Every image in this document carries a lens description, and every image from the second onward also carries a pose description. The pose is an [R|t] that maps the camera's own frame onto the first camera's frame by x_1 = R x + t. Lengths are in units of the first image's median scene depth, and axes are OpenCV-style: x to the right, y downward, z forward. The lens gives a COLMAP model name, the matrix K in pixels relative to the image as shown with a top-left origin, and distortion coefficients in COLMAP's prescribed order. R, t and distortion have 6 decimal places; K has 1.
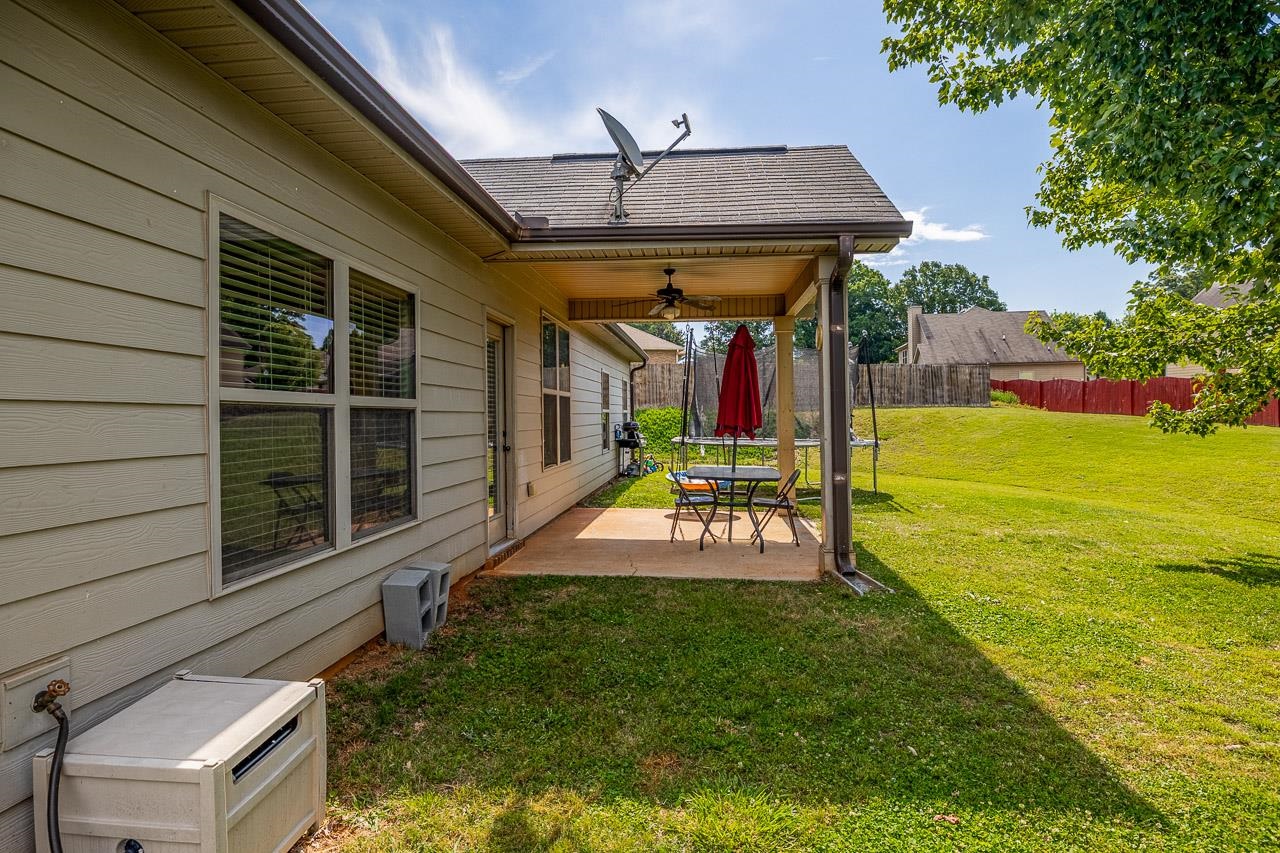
lens RADIAL K [[669.7, 0, 640.5], [0, 669.7, 415.9], [0, 0, 1]] dist [-0.000697, 0.000411]
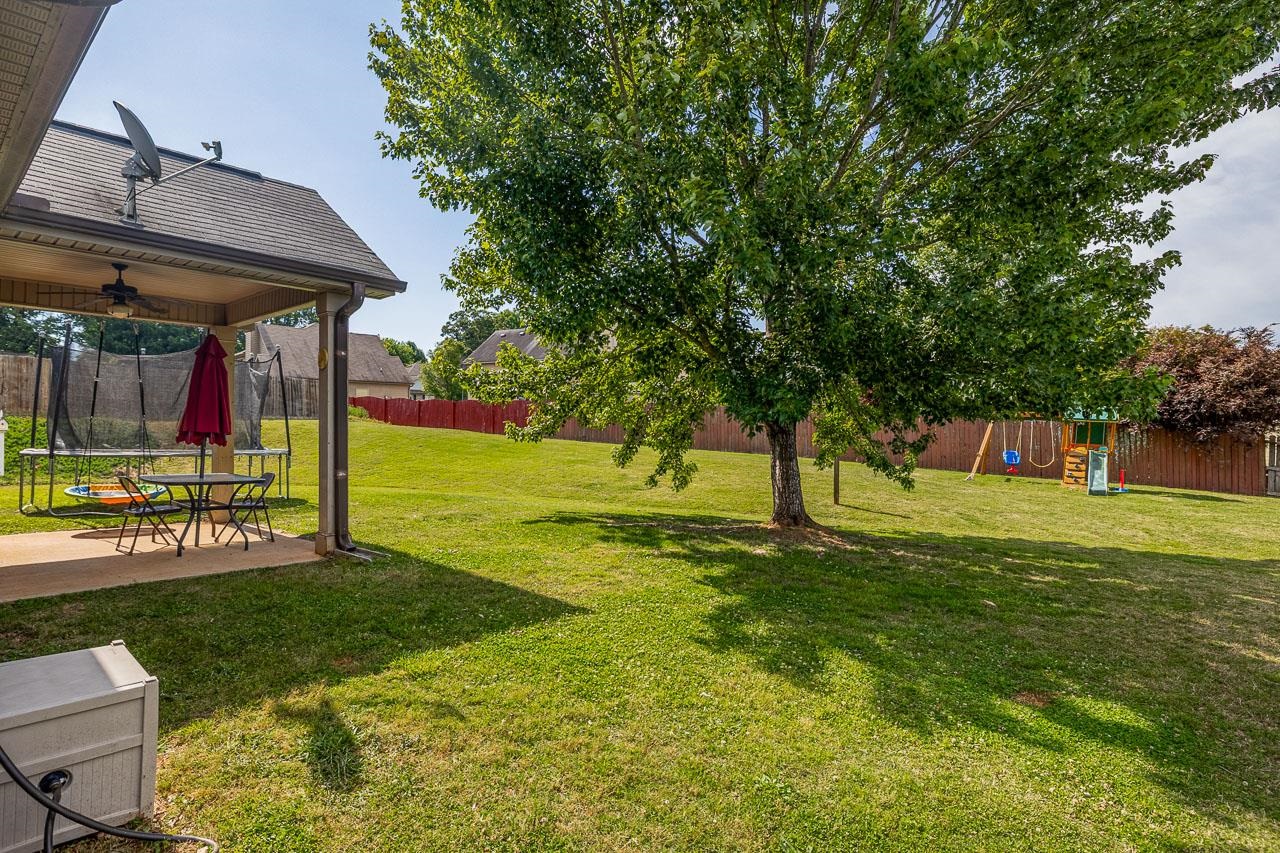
lens RADIAL K [[647.6, 0, 640.0], [0, 647.6, 426.5], [0, 0, 1]] dist [0.002847, 0.001119]
pose [[0.594913, 0.014233, 0.803664, -0.284200], [-0.011424, 0.999892, -0.009252, 0.007413], [-0.803709, -0.003677, 0.595011, -0.132184]]
